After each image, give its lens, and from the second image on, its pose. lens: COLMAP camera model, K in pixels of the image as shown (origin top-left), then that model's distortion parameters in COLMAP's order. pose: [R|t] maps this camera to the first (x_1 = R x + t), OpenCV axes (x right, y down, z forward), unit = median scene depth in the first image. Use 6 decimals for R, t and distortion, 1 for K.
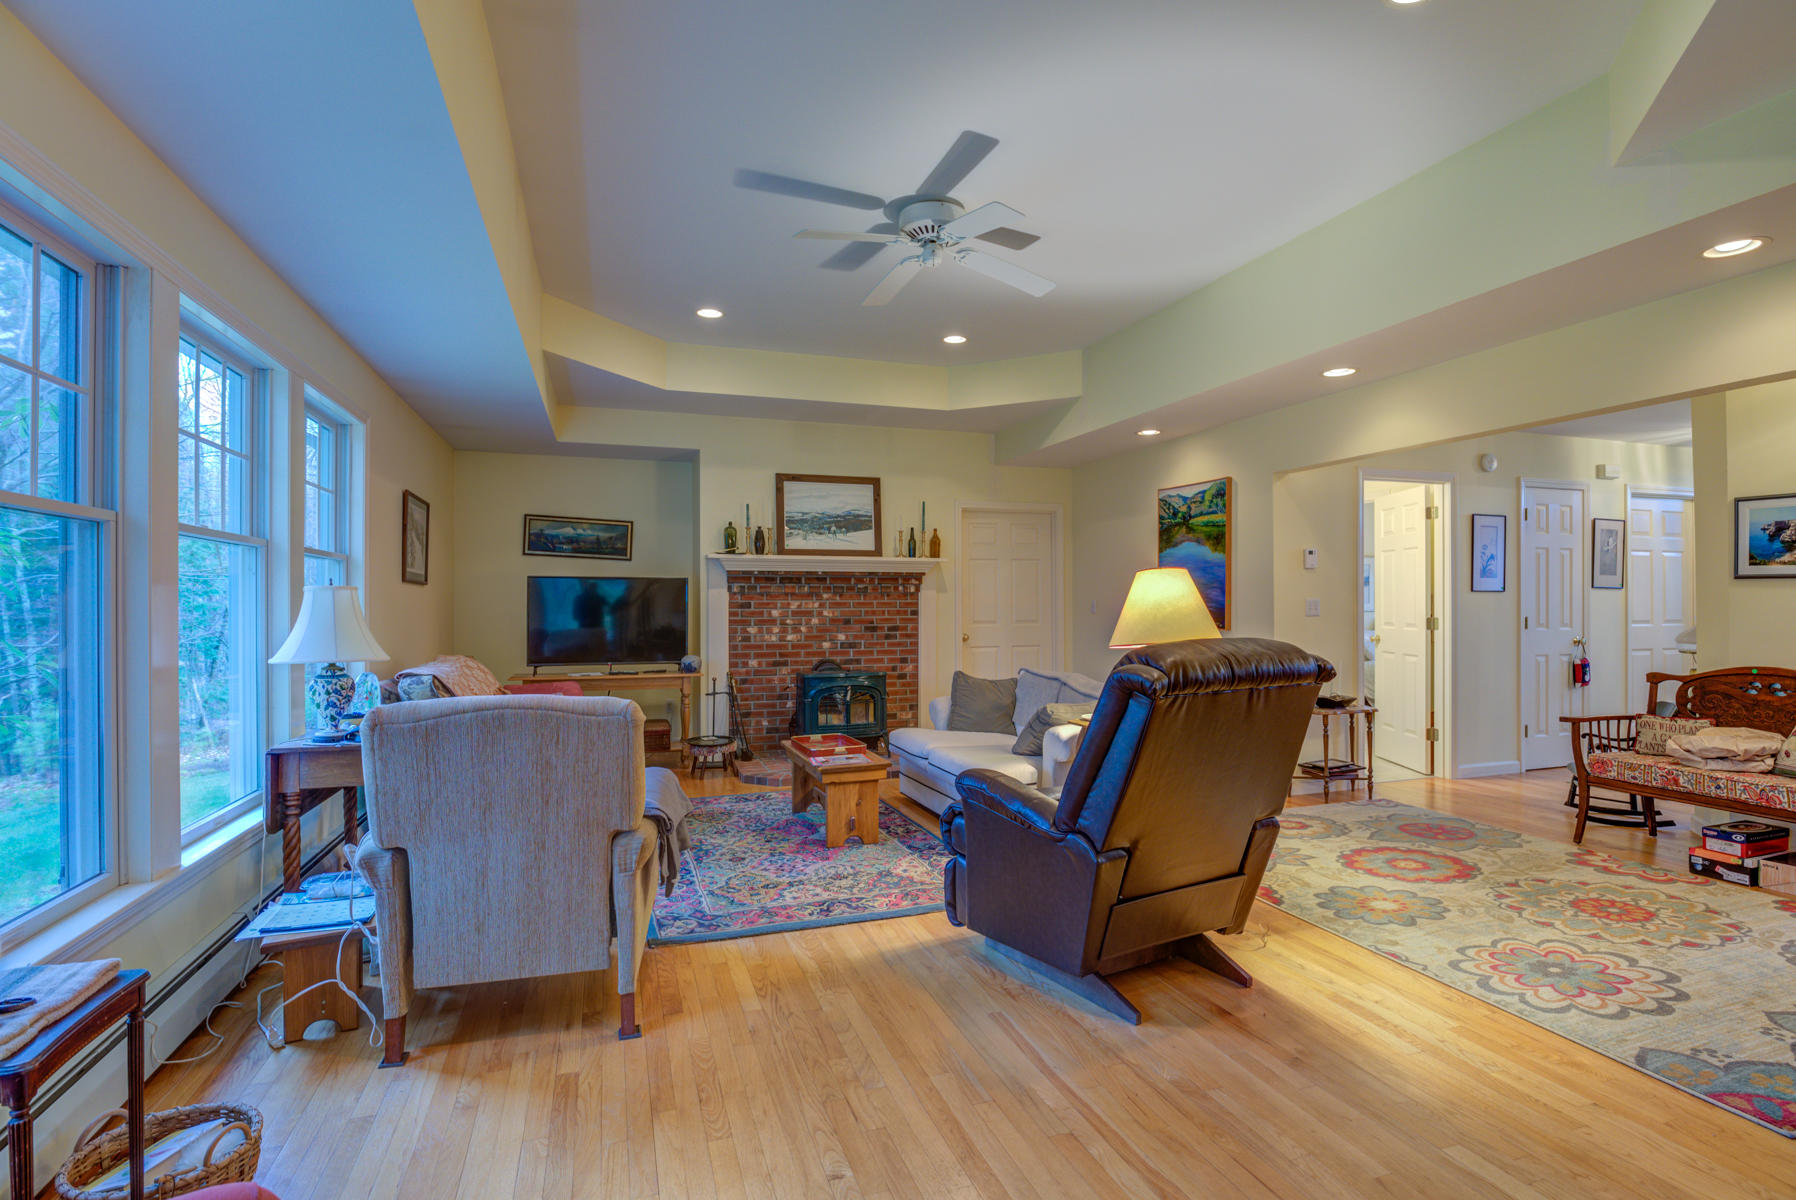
lens RADIAL K [[870.7, 0, 905.9], [0, 870.7, 597.1], [0, 0, 1]] dist [-0.019189, 0.000342]
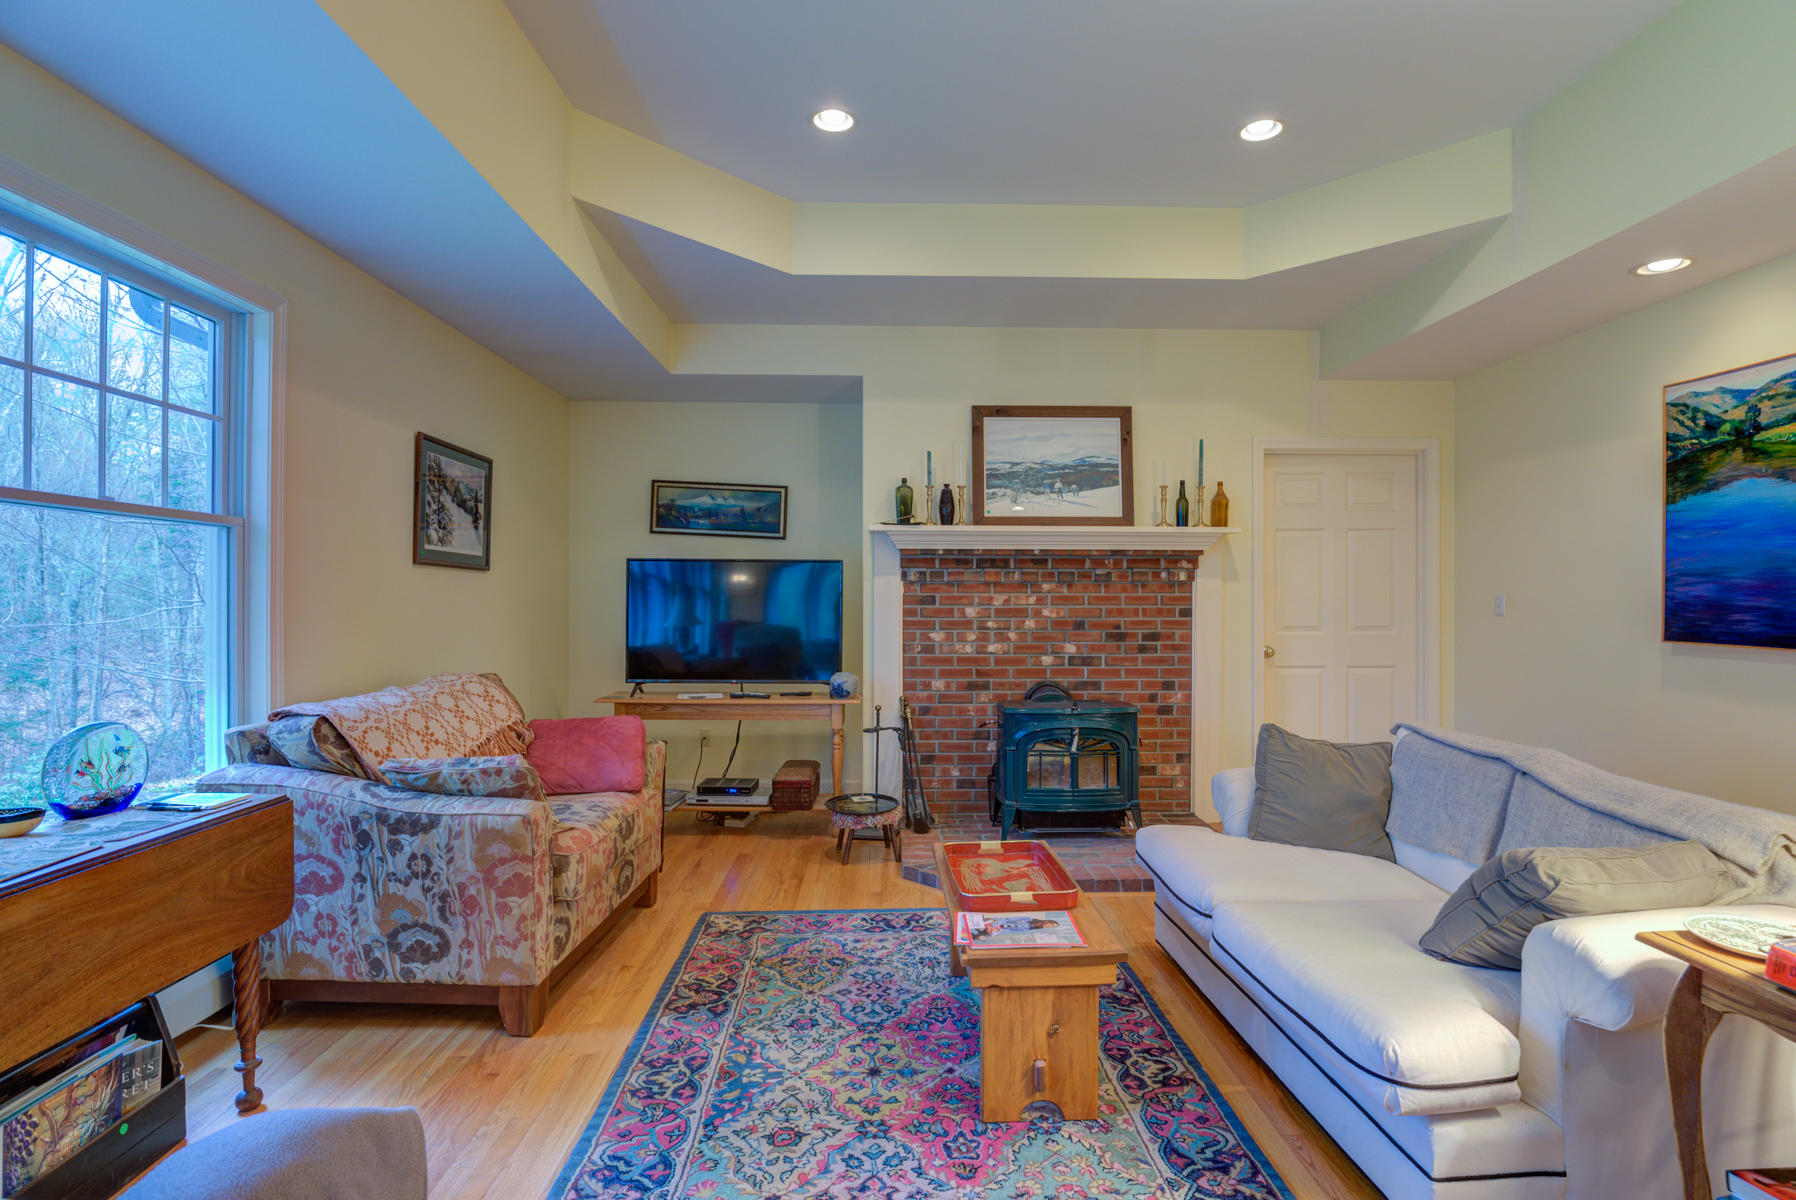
lens RADIAL K [[870.7, 0, 905.9], [0, 870.7, 597.1], [0, 0, 1]] dist [-0.019189, 0.000342]
pose [[0.954426, 0.003688, -0.298423, 0.004376], [-0.001995, 0.999980, 0.005978, 0.003050], [0.298439, -0.005110, 0.954415, 0.337871]]
